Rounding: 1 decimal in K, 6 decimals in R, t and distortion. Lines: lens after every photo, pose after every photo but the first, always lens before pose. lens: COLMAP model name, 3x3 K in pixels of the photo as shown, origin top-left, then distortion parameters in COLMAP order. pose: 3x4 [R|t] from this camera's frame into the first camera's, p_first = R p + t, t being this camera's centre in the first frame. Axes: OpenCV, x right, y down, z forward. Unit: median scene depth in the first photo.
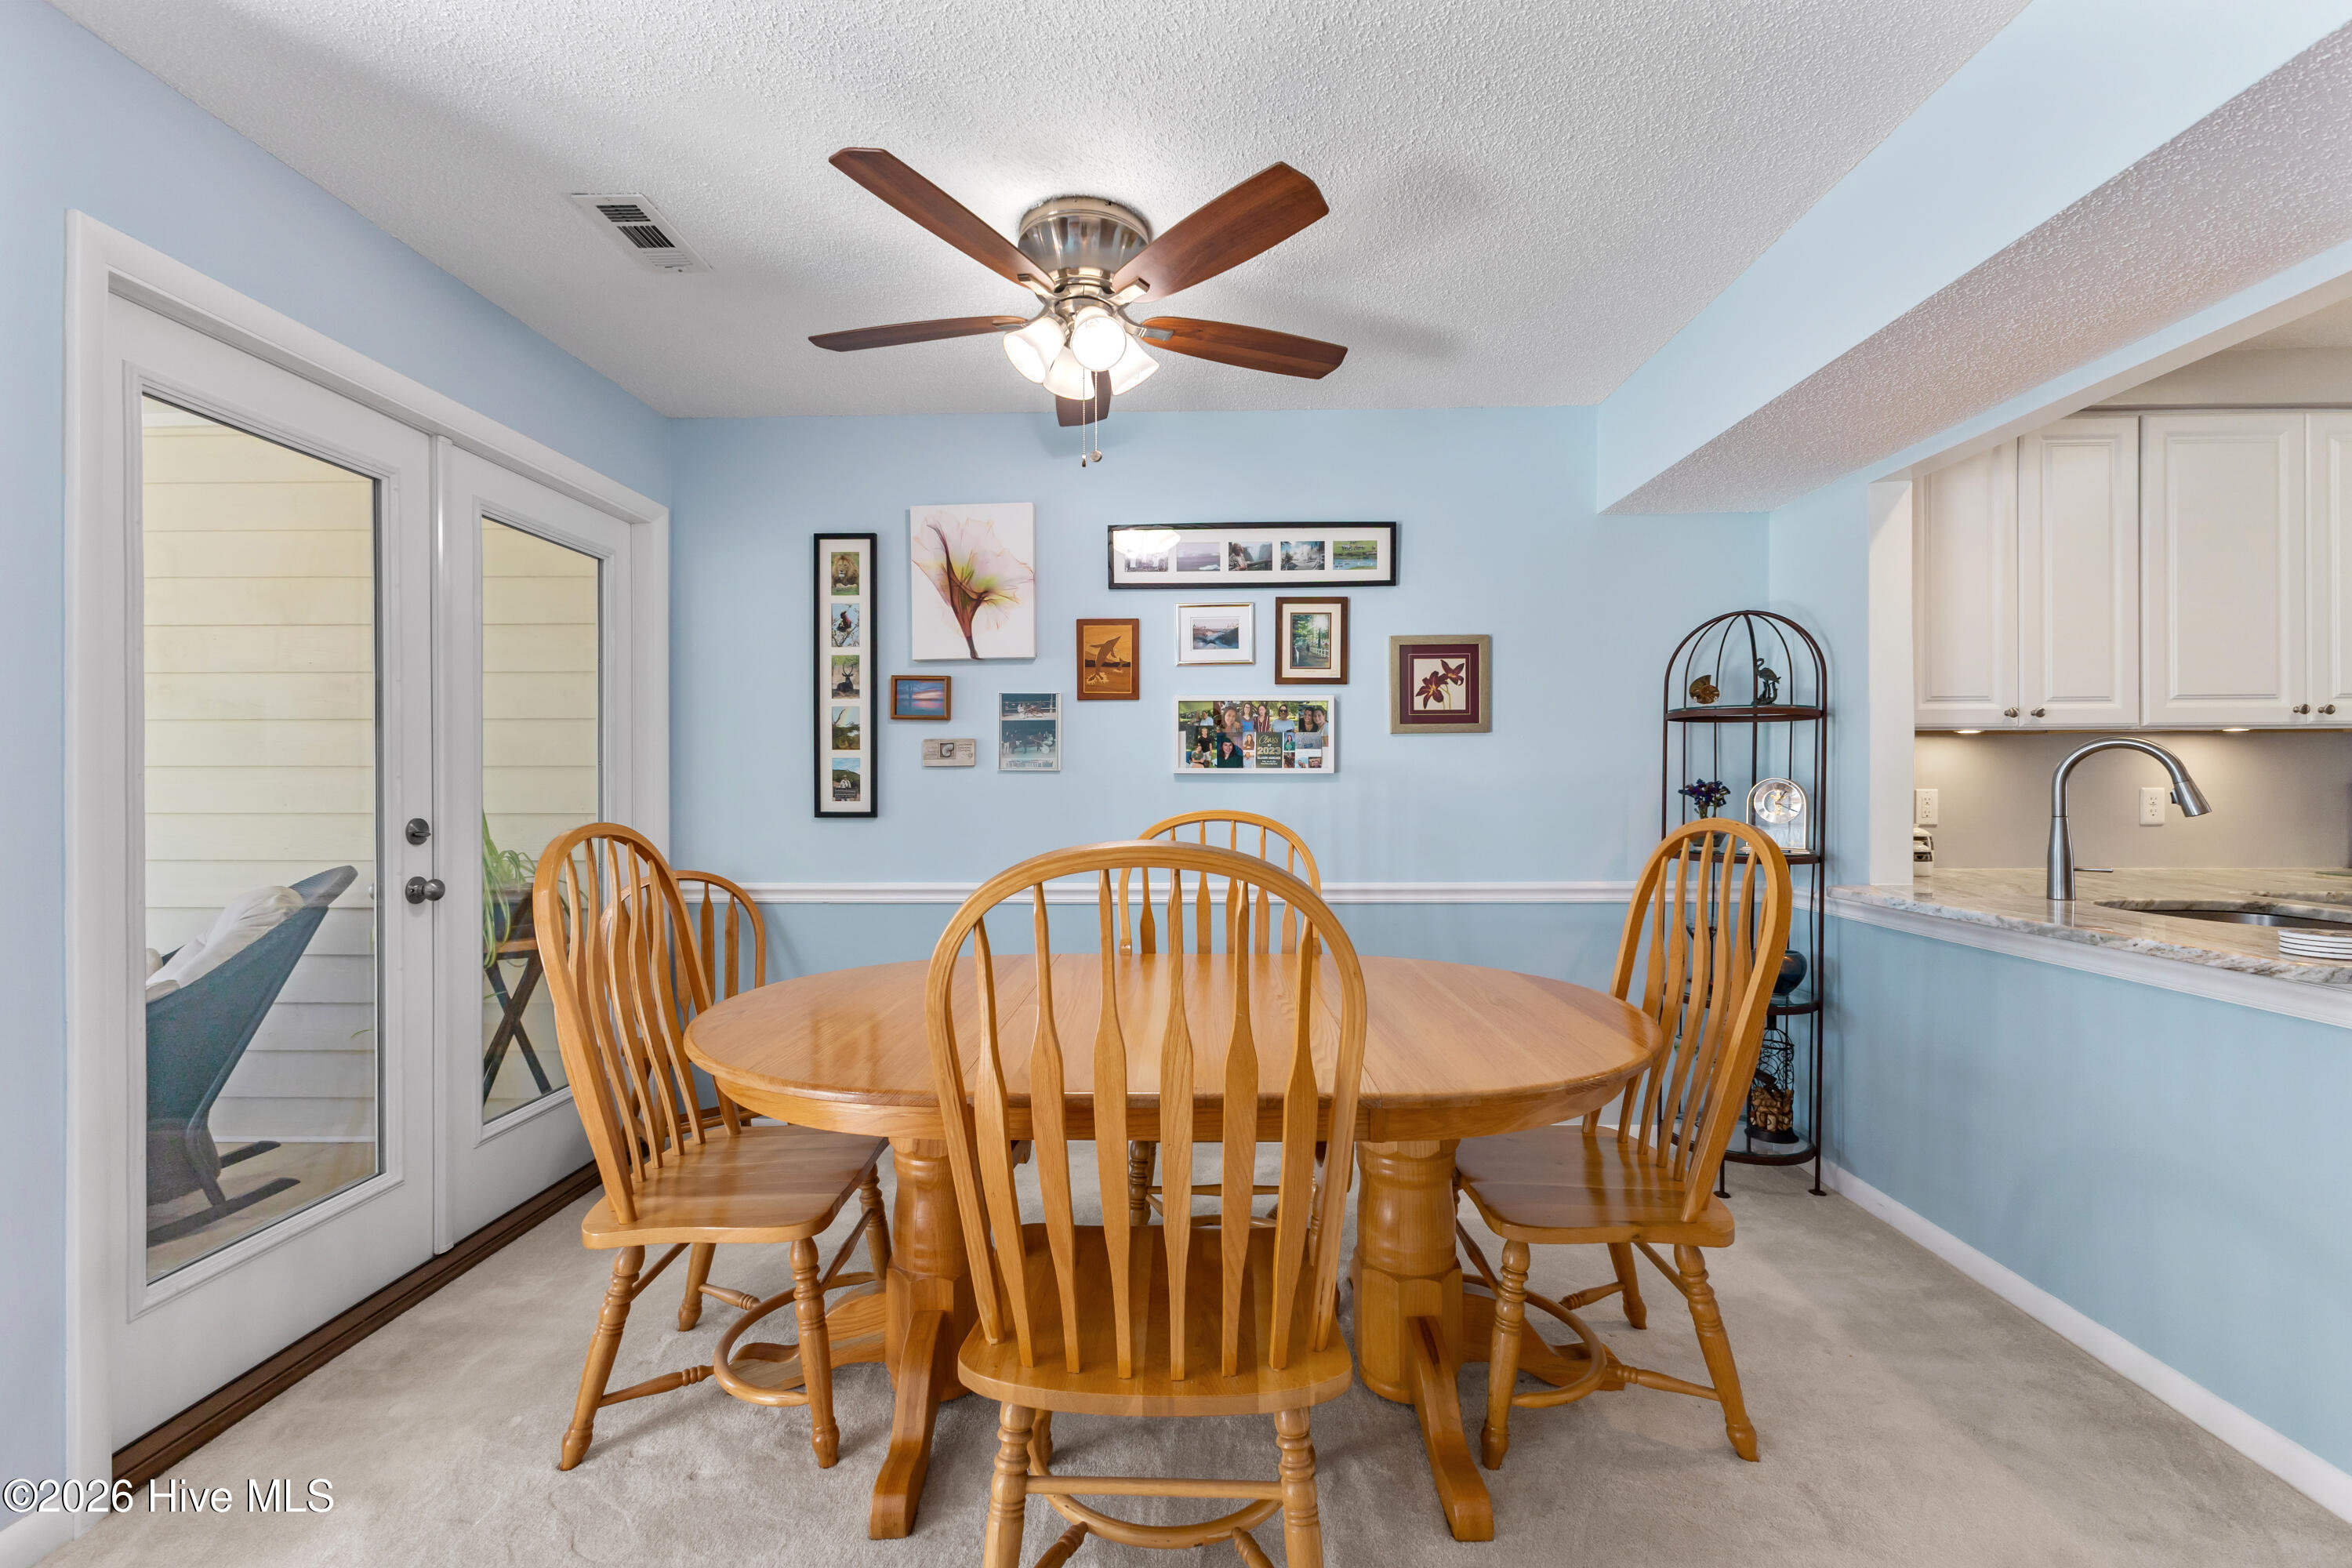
lens RADIAL K [[1011.9, 0, 1172.8], [0, 1011.9, 774.7], [0, 0, 1]] dist [0.010328, -0.000962]
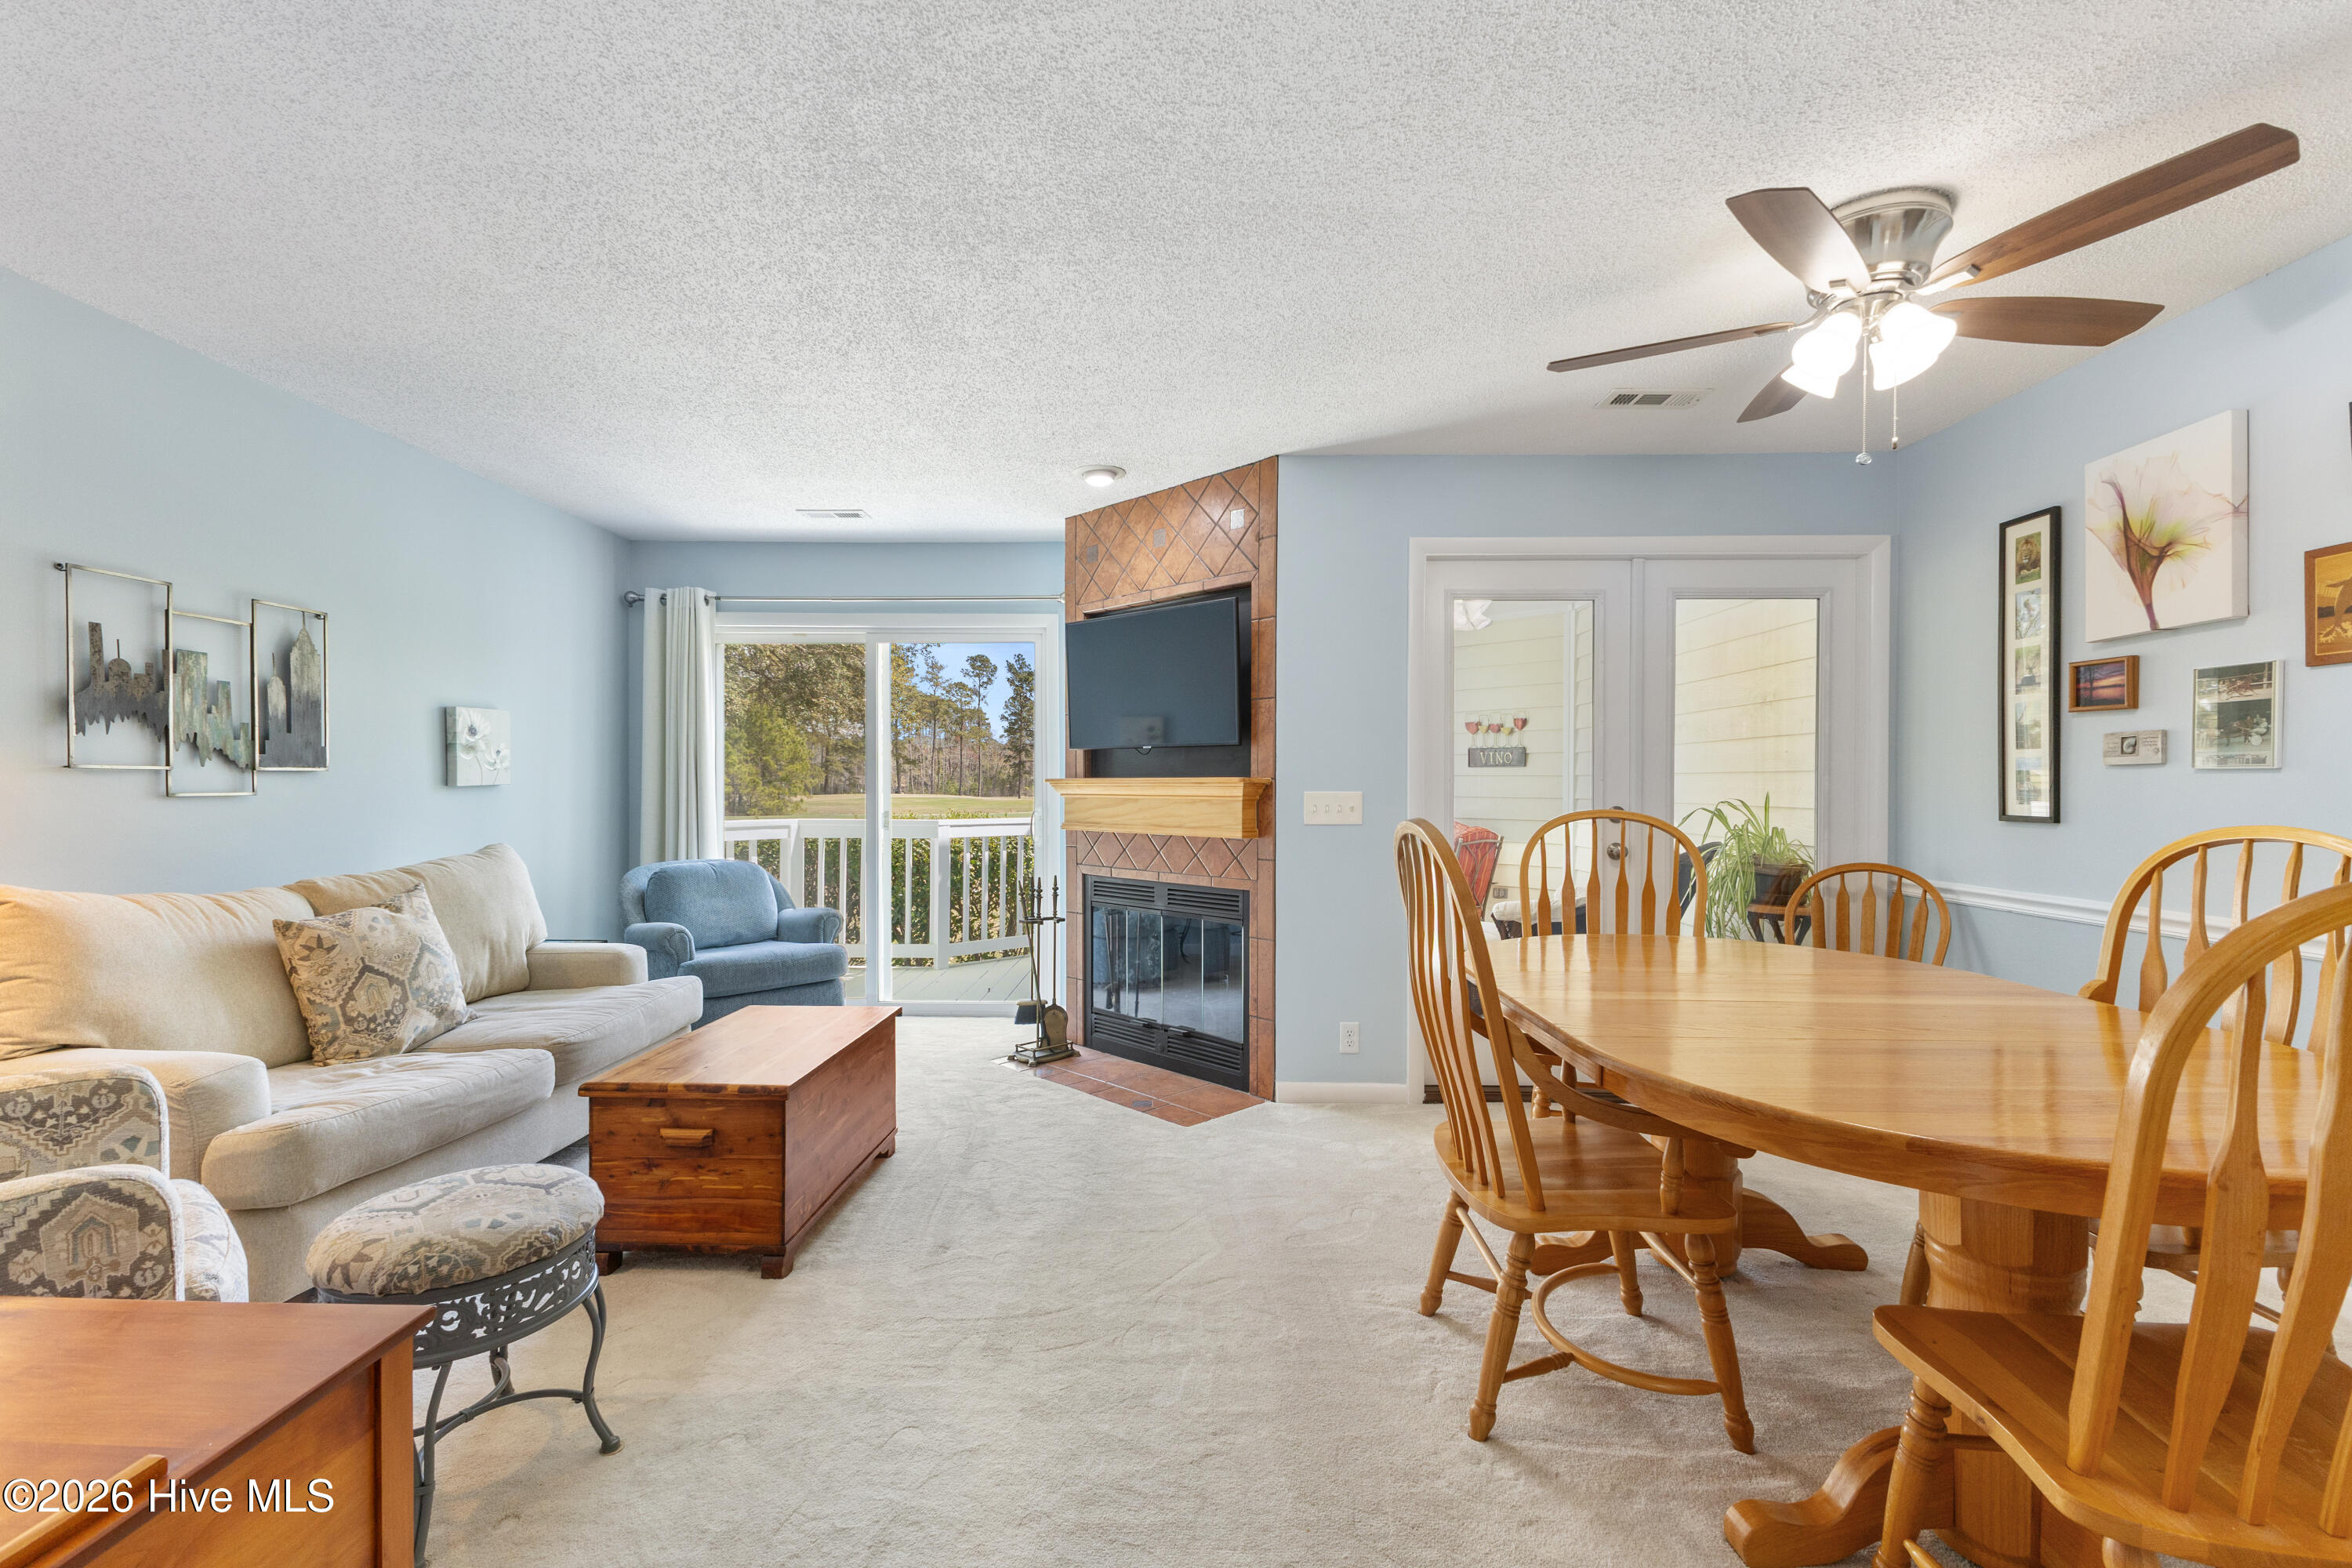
lens RADIAL K [[1011.9, 0, 1157.8], [0, 1011.9, 789.9], [0, 0, 1]] dist [0.010328, -0.000962]
pose [[-0.001058, 0.008389, -0.999964, 0.617060], [0.000502, 0.999965, 0.008388, 0.005147], [0.999999, -0.000493, -0.001062, 0.206177]]
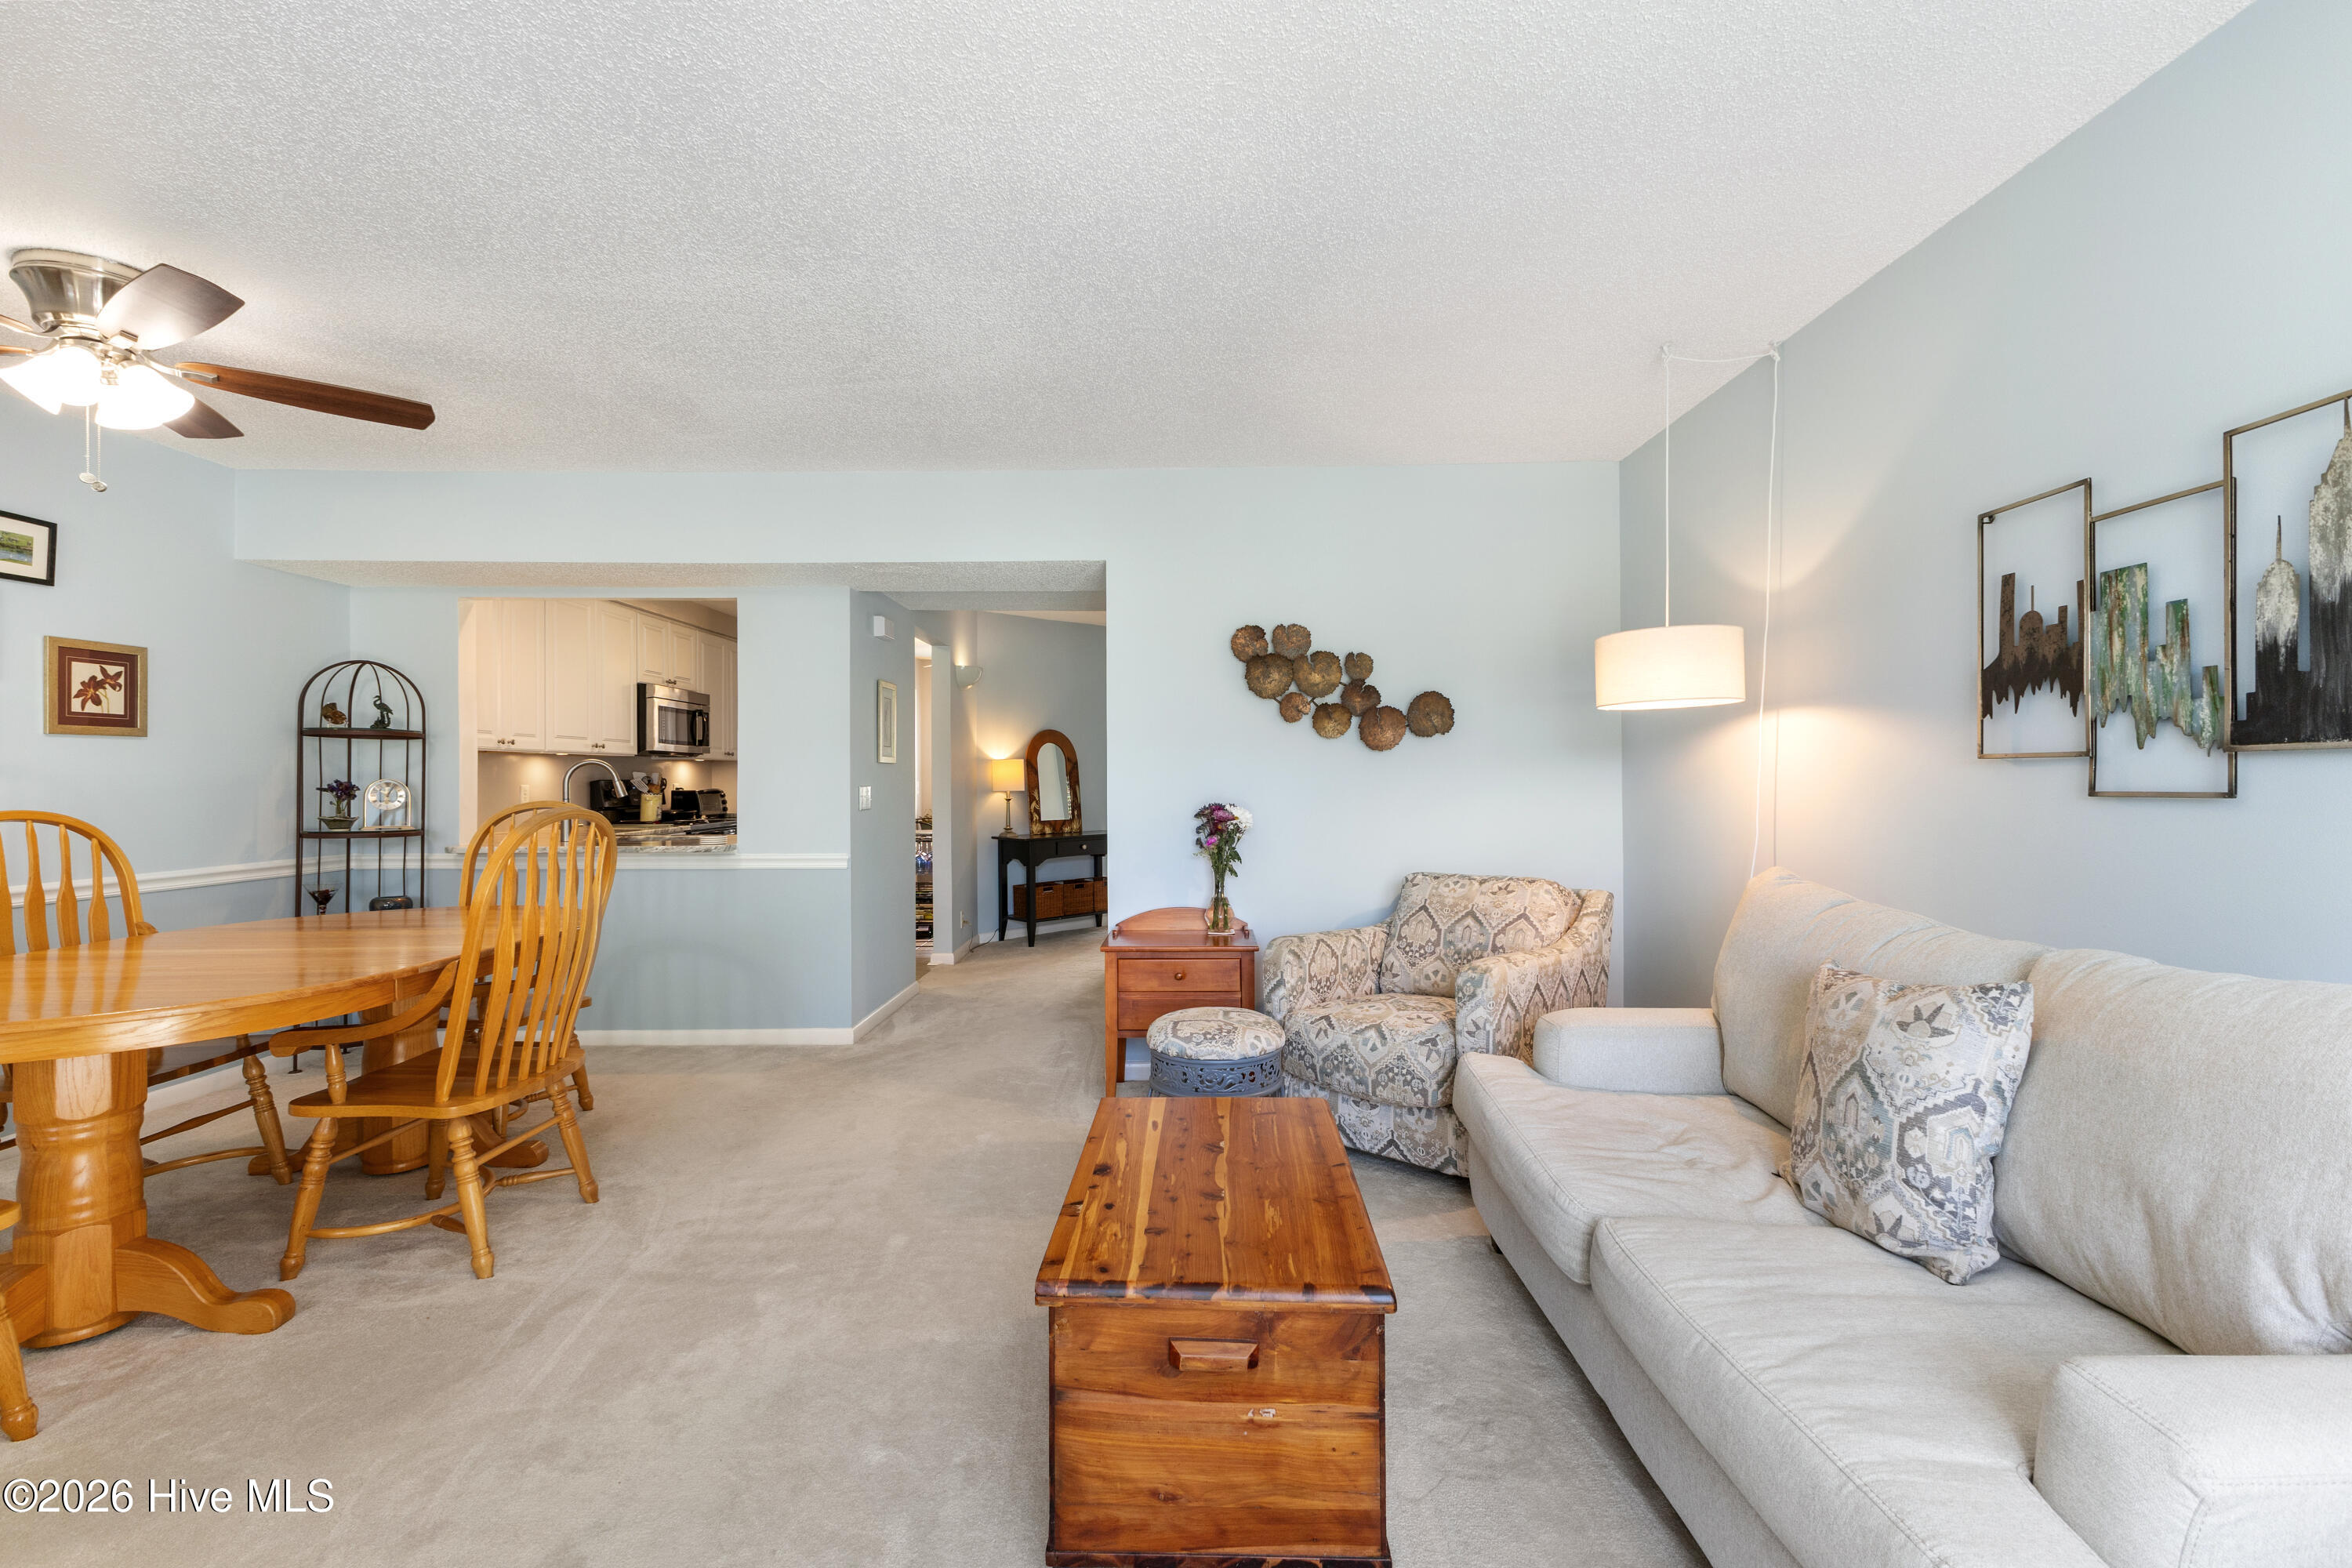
lens RADIAL K [[1011.9, 0, 1168.4], [0, 1011.9, 774.0], [0, 0, 1]] dist [0.010328, -0.000962]
pose [[-0.014370, 0.008260, 0.999863, -0.805133], [0.002134, 0.999964, -0.008230, 0.009724], [-0.999894, 0.002015, -0.014387, -0.087977]]
